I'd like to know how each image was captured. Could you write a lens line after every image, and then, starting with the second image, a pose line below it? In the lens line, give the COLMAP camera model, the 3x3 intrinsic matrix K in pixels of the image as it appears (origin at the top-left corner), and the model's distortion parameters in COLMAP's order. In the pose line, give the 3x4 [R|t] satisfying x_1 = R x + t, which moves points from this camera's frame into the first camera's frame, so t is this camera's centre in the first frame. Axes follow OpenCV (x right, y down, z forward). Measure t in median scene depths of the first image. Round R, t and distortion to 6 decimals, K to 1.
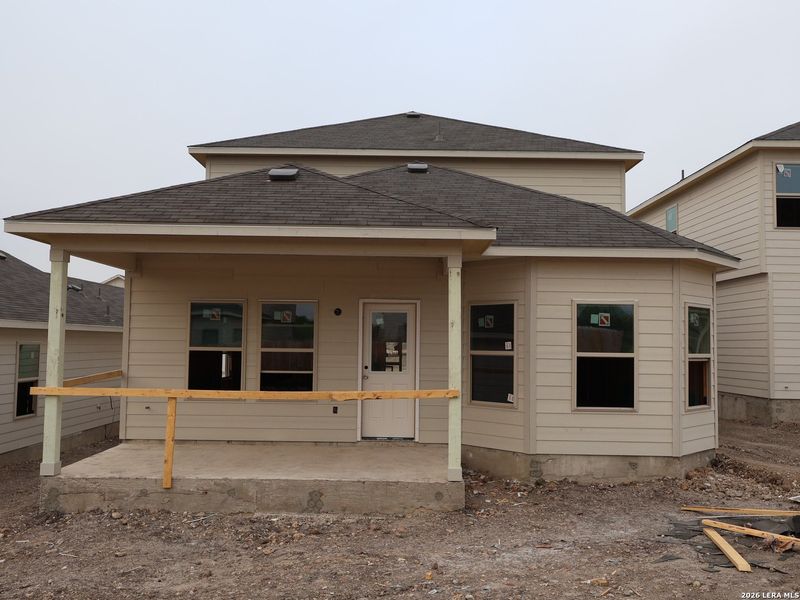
lens RADIAL K [[674.0, 0, 400.0], [0, 674.0, 300.0], [0, 0, 1]] dist [0.005831, 0.003020]
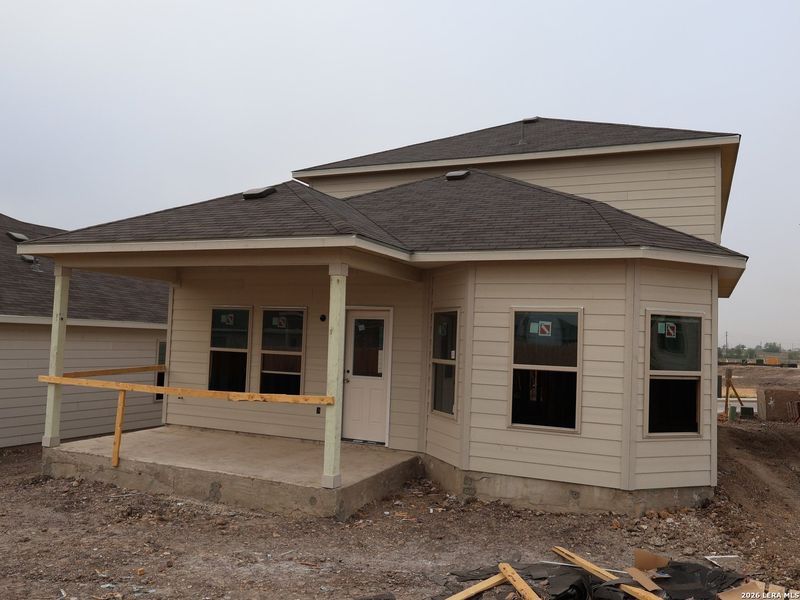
lens RADIAL K [[634.4, 0, 400.0], [0, 634.4, 300.0], [0, 0, 1]] dist [-0.001735, -0.000606]
pose [[0.918018, -0.004612, -0.396513, 0.462852], [0.001109, 0.999958, -0.009062, -0.001906], [0.396538, 0.007879, 0.917984, 0.144786]]
